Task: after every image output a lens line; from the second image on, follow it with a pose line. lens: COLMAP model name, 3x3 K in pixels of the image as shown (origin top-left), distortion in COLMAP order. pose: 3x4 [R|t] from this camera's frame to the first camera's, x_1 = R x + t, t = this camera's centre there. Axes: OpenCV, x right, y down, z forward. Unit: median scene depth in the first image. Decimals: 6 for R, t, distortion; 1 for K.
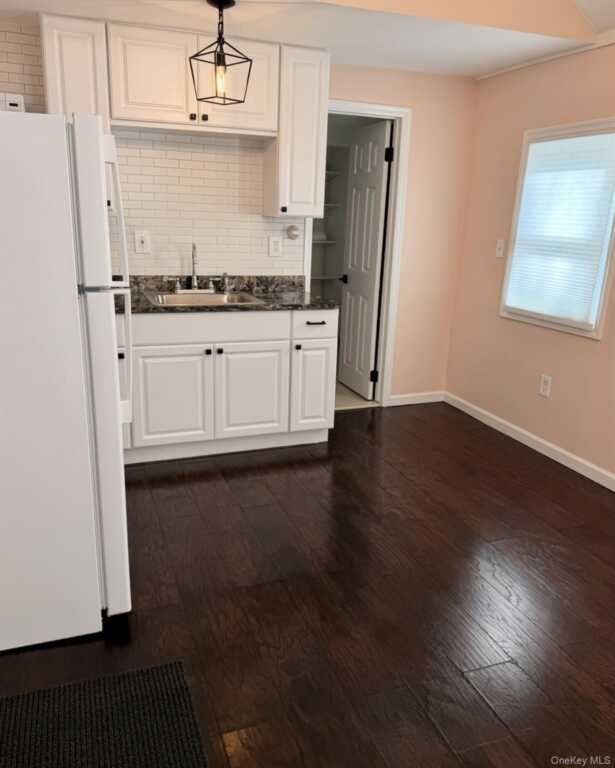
lens RADIAL K [[555.3, 0, 307.5], [0, 555.3, 384.0], [0, 0, 1]] dist [0.003812, -0.000602]
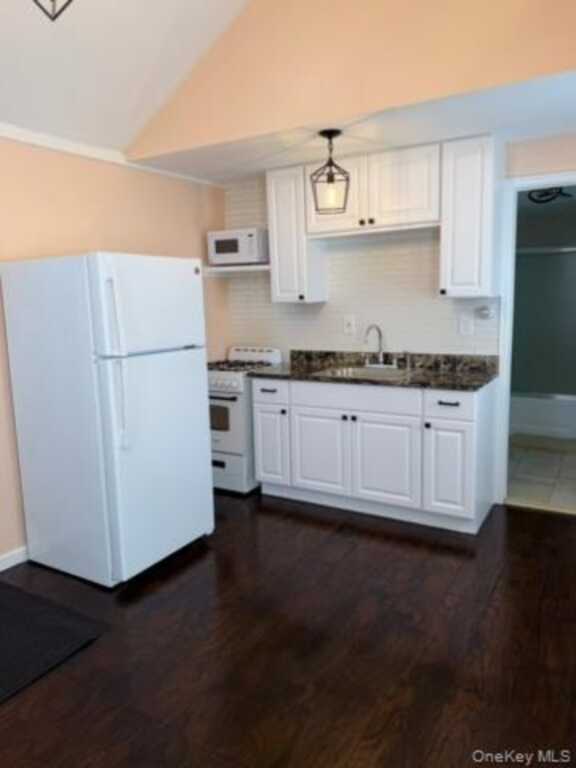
lens RADIAL K [[553.0, 0, 288.0], [0, 553.0, 384.0], [0, 0, 1]] dist [0.089407, -0.110370]
pose [[0.636348, 0.072668, -0.767972, 0.559779], [-0.172071, 0.983841, -0.049485, -0.044149], [0.751966, 0.163635, 0.638569, 0.146769]]
